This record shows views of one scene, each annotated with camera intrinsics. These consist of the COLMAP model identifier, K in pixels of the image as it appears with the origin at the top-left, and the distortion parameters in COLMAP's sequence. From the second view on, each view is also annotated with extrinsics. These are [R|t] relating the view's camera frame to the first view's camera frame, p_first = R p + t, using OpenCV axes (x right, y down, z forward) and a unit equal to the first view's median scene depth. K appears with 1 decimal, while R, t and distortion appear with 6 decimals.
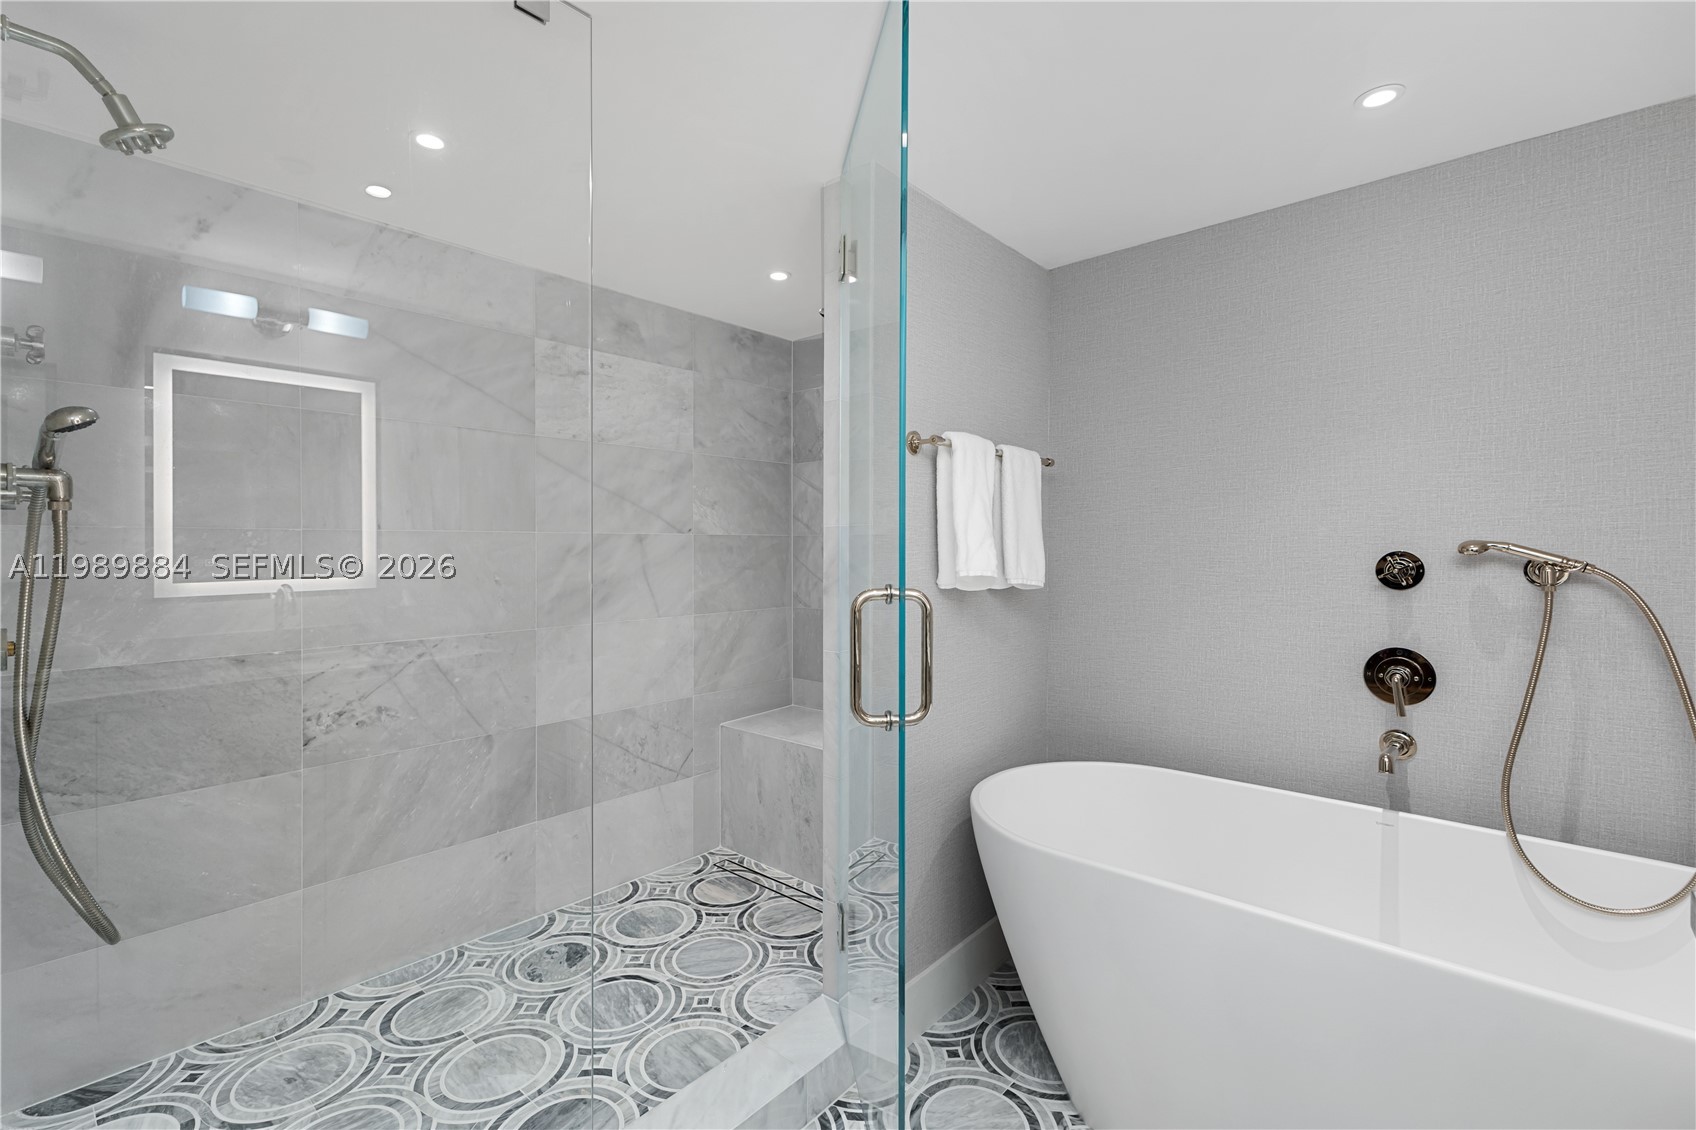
lens RADIAL K [[732.2, 0, 850.4], [0, 732.2, 555.2], [0, 0, 1]] dist [0.014530, -0.004495]
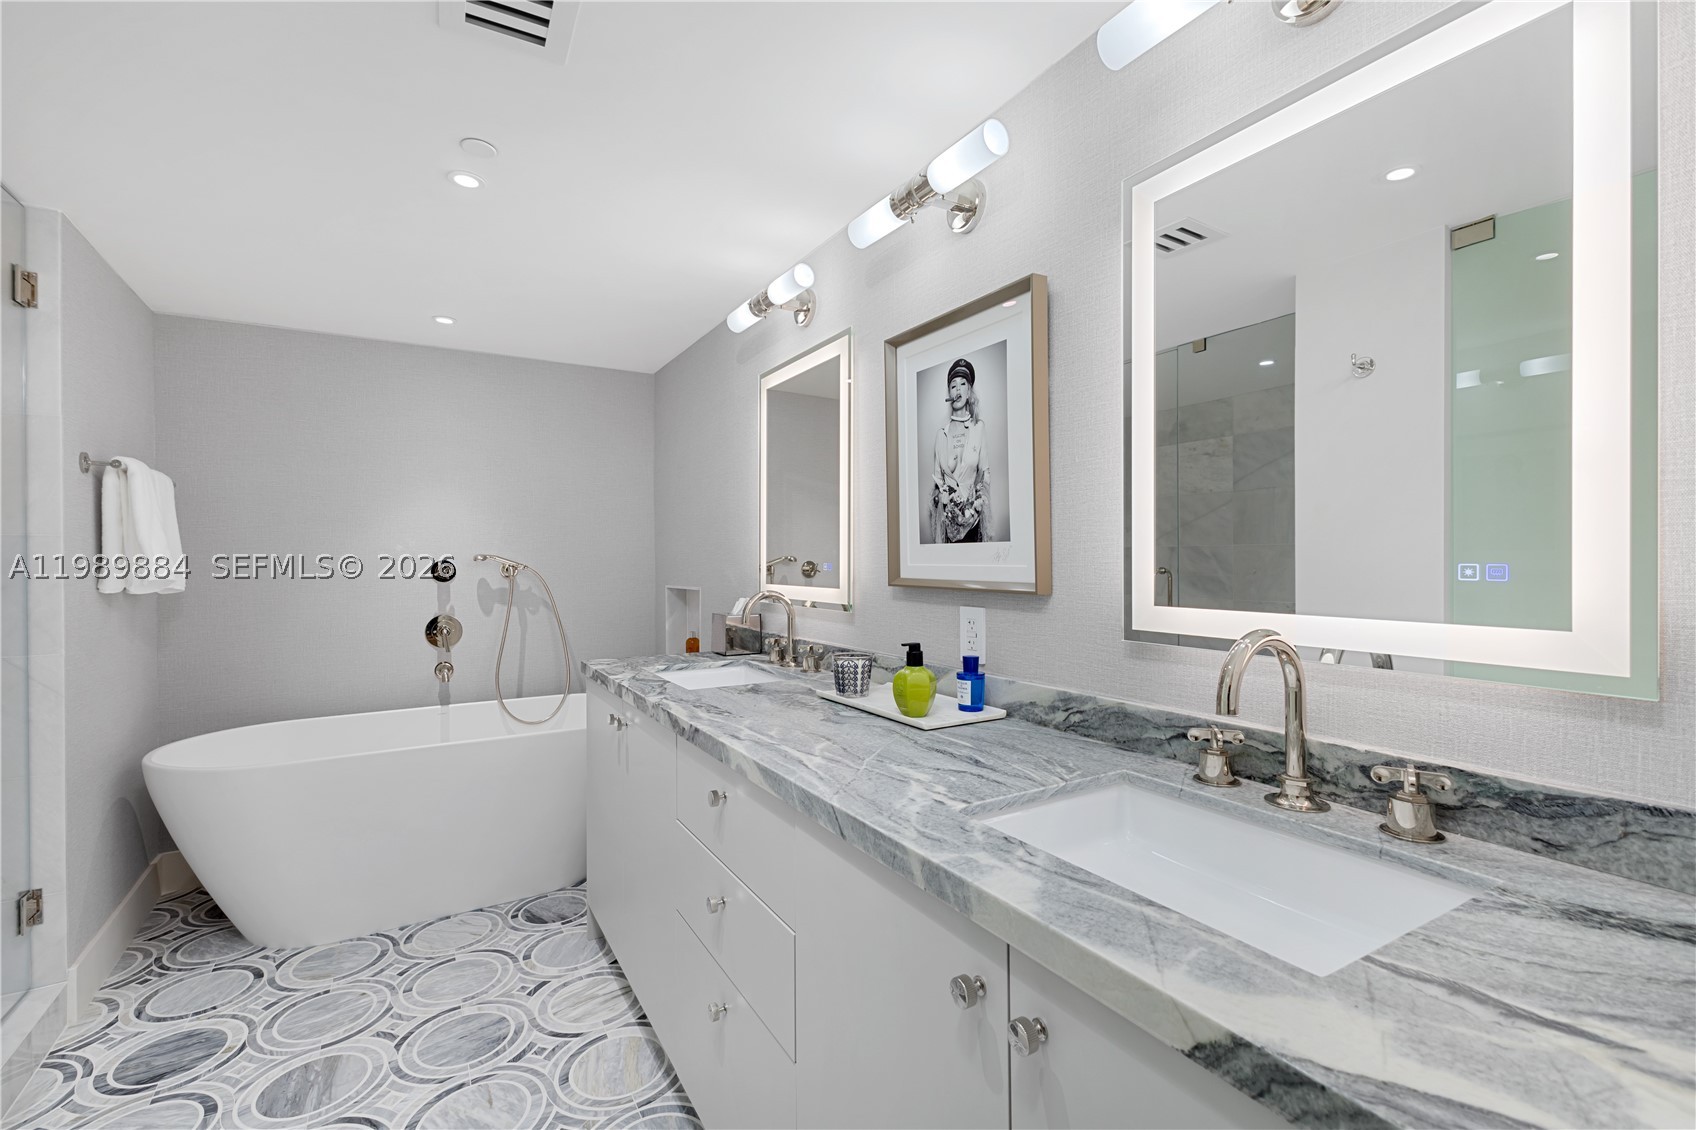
lens RADIAL K [[732.2, 0, 850.8], [0, 732.2, 562.9], [0, 0, 1]] dist [0.014530, -0.004495]
pose [[0.288491, -0.006226, 0.957462, -0.670915], [0.015180, 0.999883, 0.001928, 0.012923], [-0.957362, 0.013978, 0.288551, -0.450728]]
